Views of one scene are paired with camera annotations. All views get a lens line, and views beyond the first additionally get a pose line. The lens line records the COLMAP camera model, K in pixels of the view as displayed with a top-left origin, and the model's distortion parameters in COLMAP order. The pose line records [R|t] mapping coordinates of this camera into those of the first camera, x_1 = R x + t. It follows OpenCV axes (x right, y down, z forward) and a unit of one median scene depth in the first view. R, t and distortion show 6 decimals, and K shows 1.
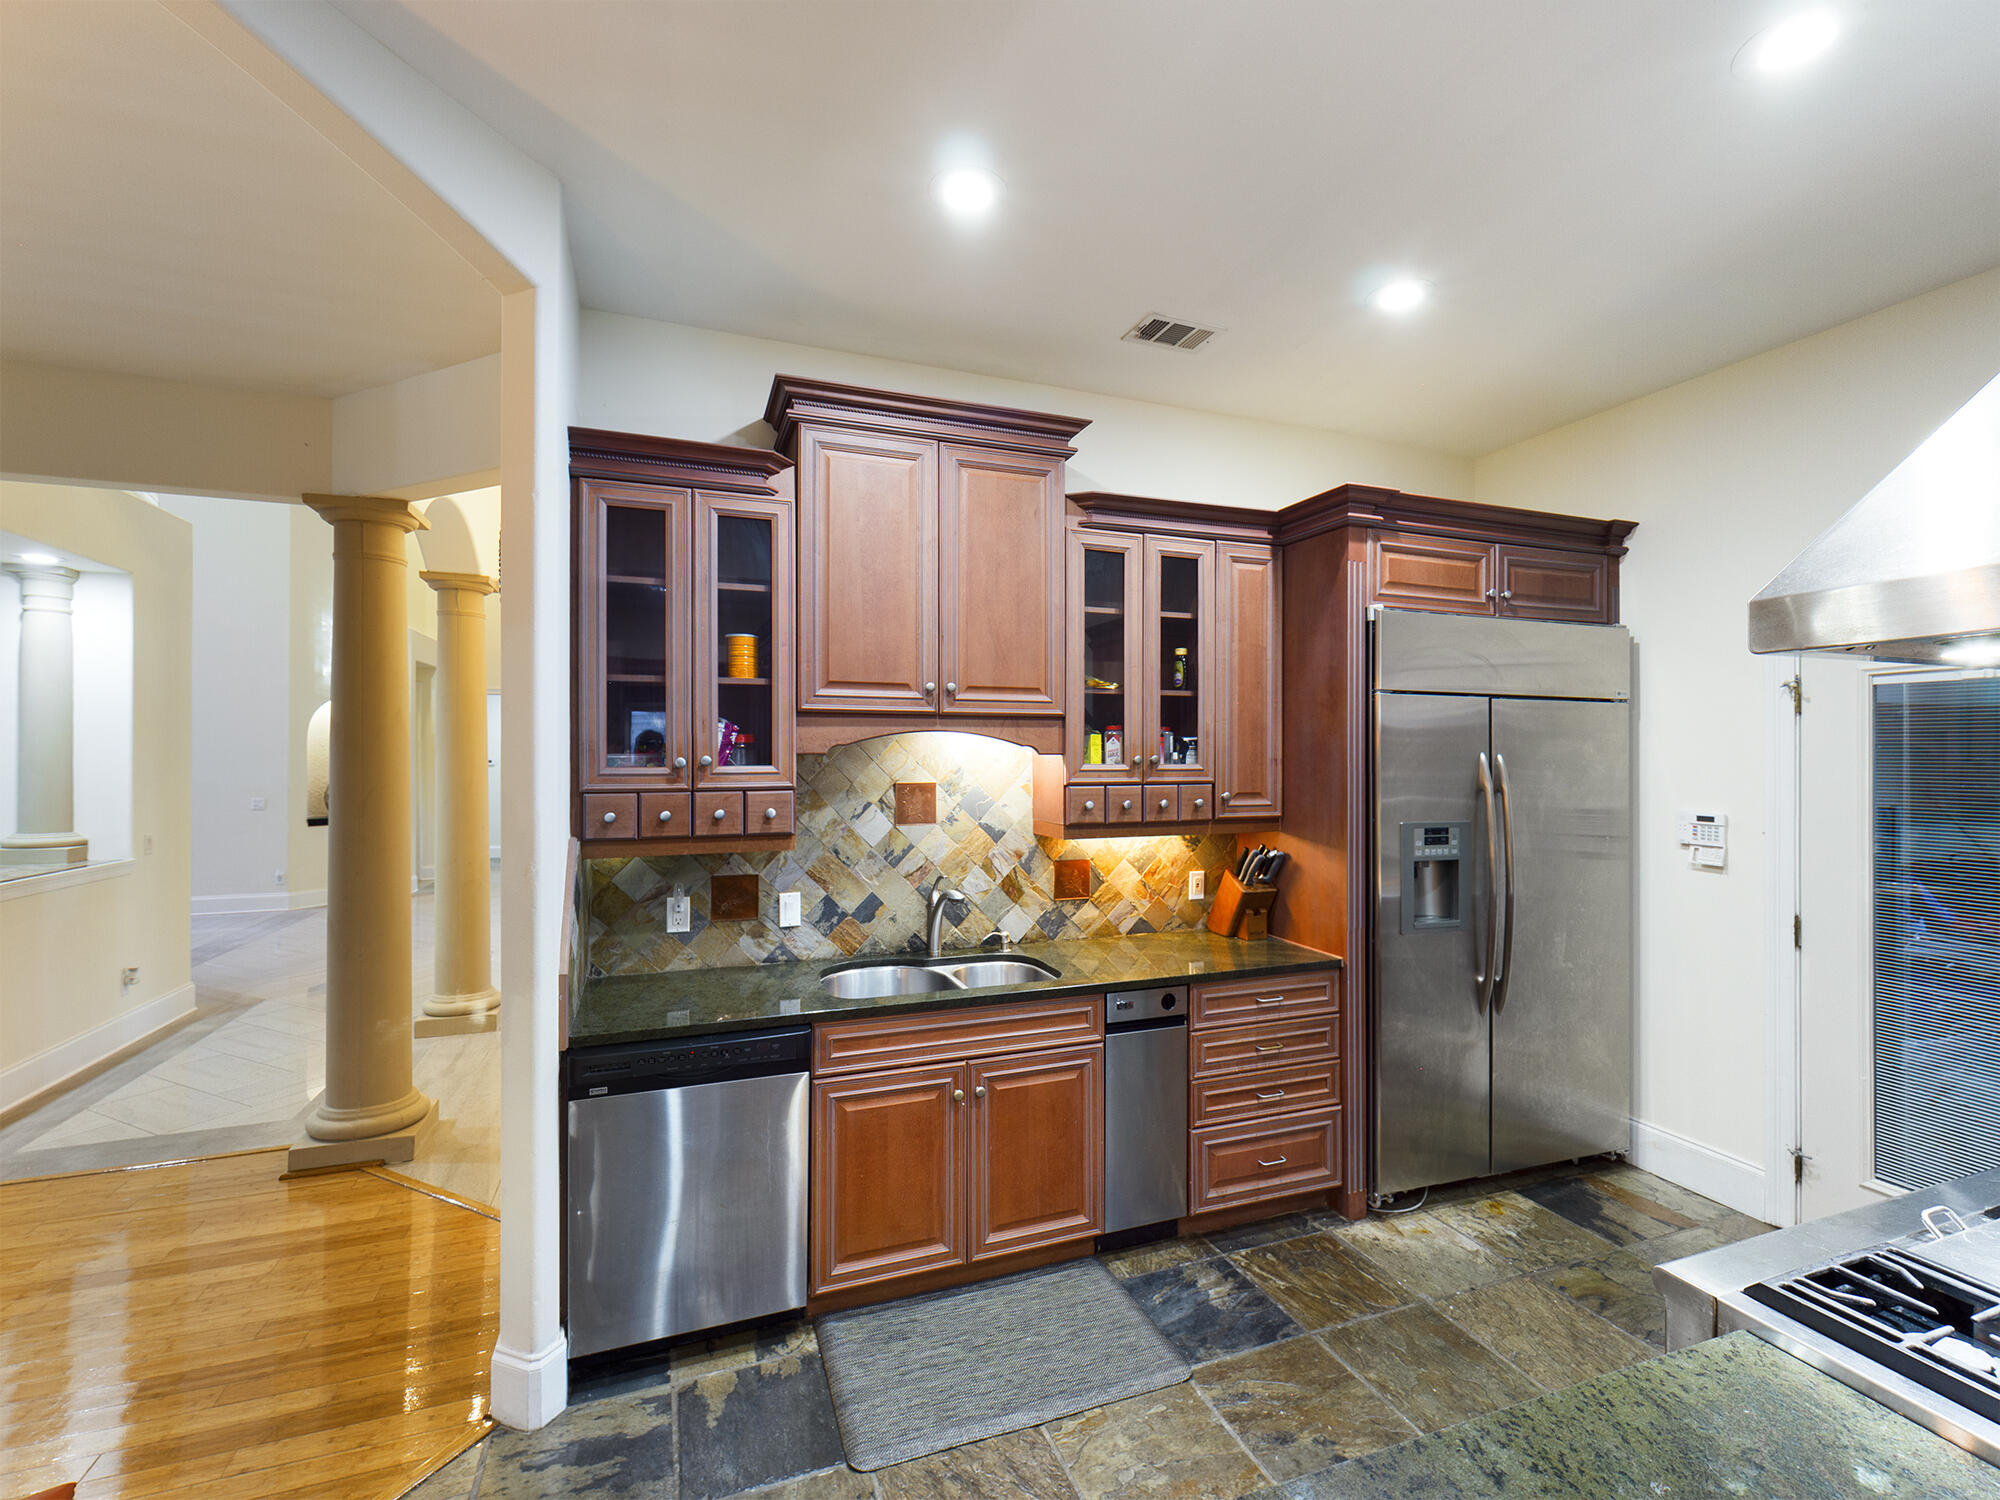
lens RADIAL K [[878.2, 0, 1004.5], [0, 878.2, 751.2], [0, 0, 1]] dist [0.002671, 0.000208]
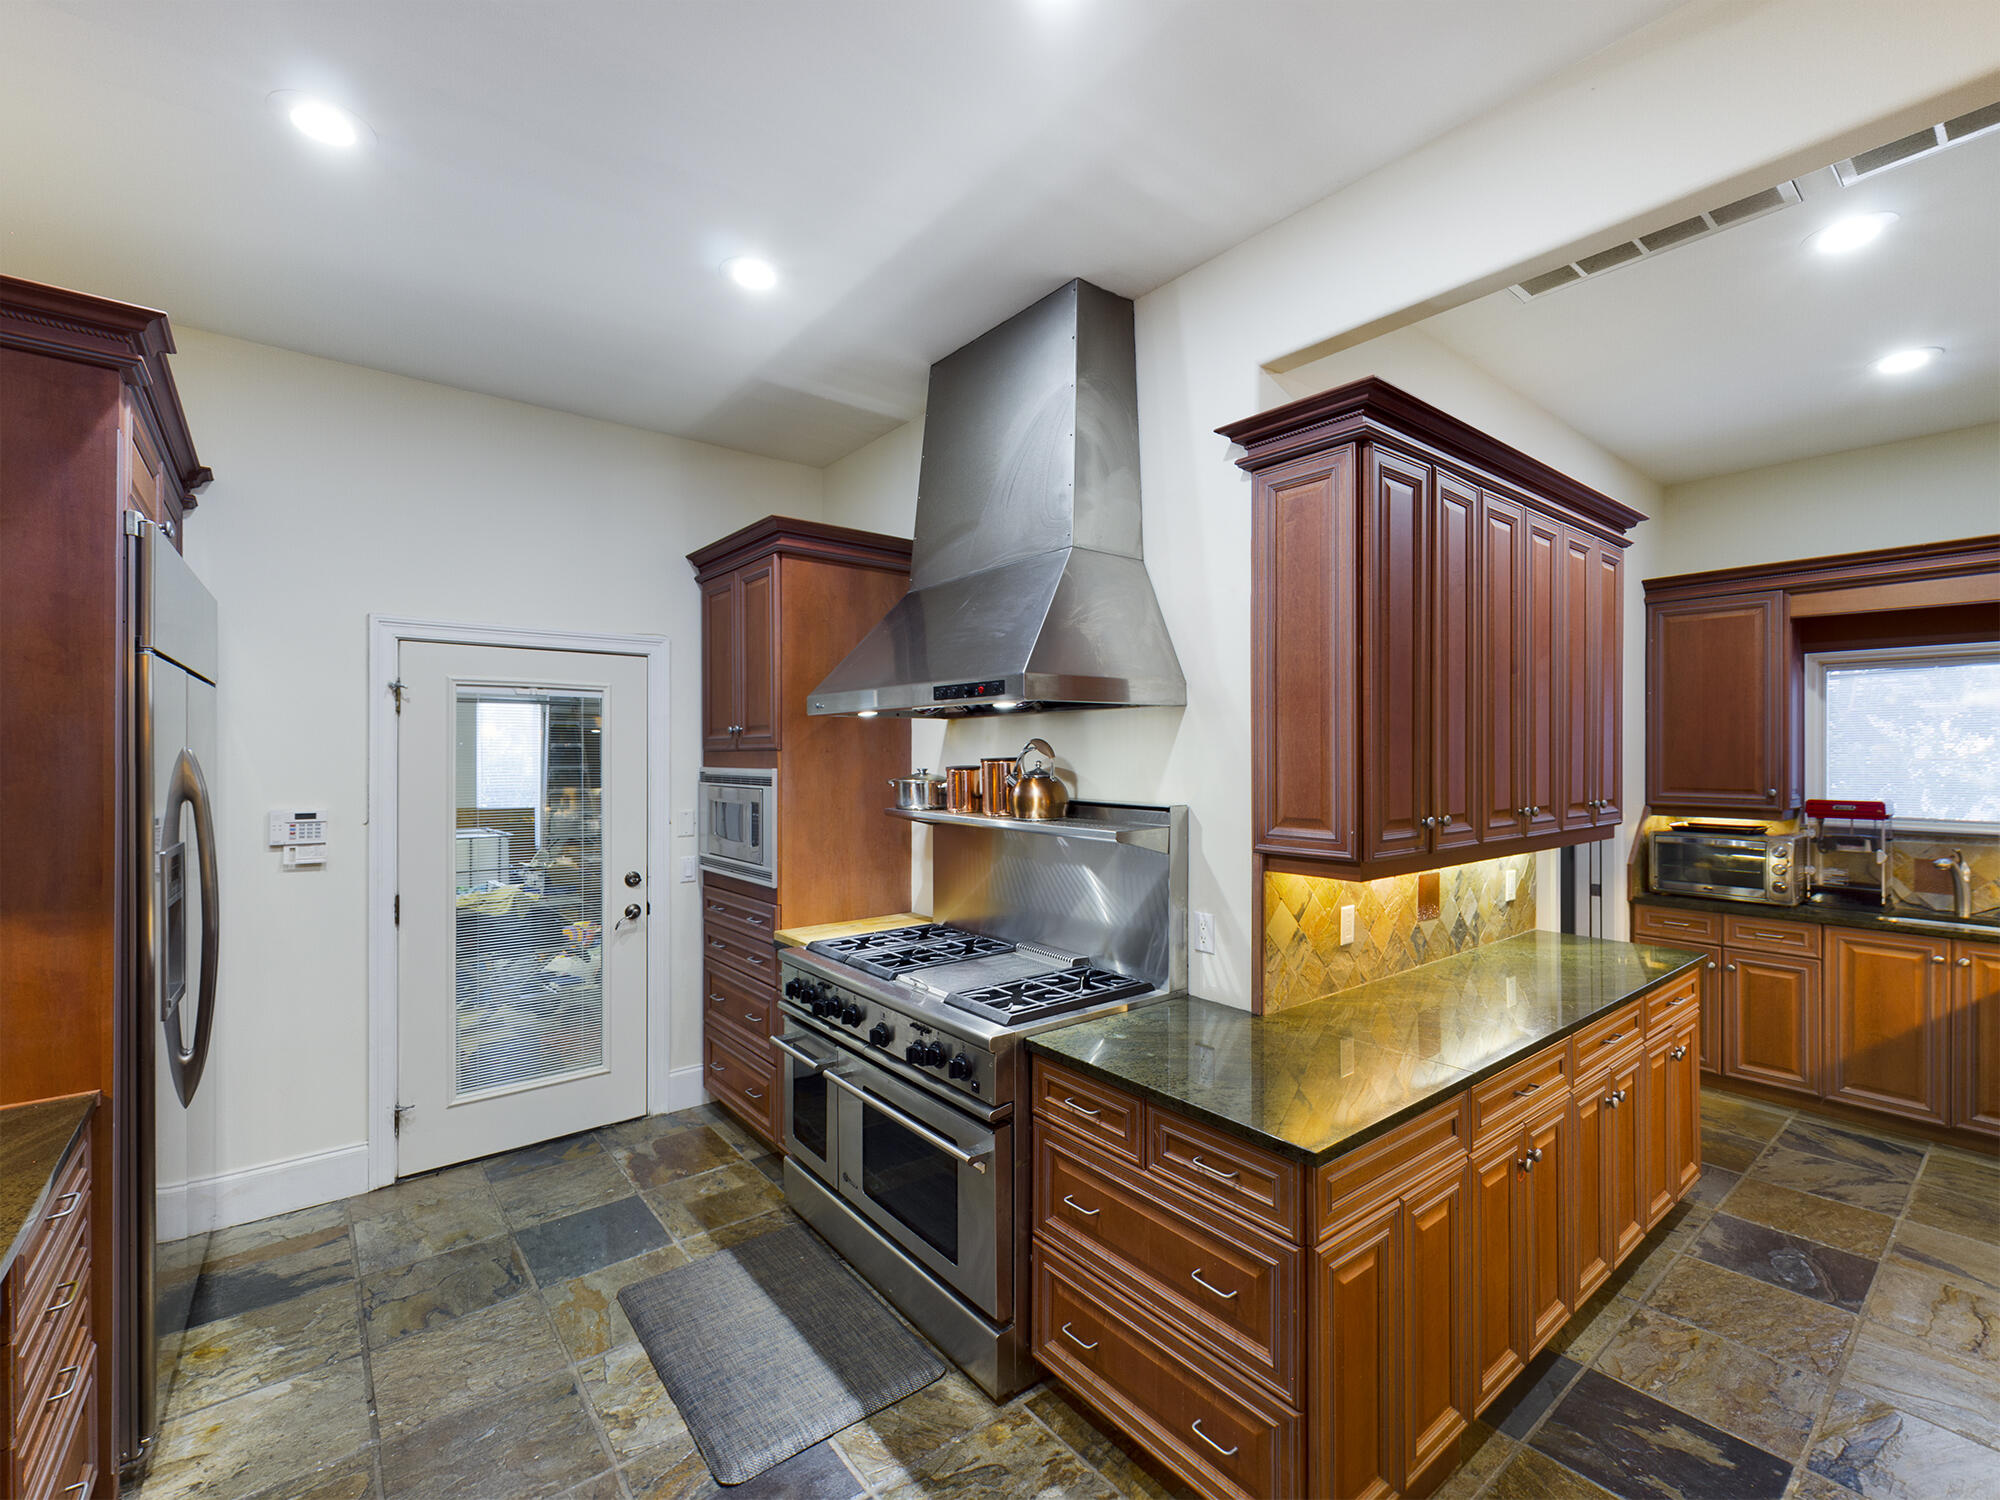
lens RADIAL K [[878.2, 0, 1006.1], [0, 878.2, 753.5], [0, 0, 1]] dist [0.002671, 0.000208]
pose [[-0.304761, -0.004991, 0.952416, -0.364907], [-0.003827, 0.999985, 0.004016, 0.002091], [-0.952421, -0.002421, -0.304775, 0.587867]]
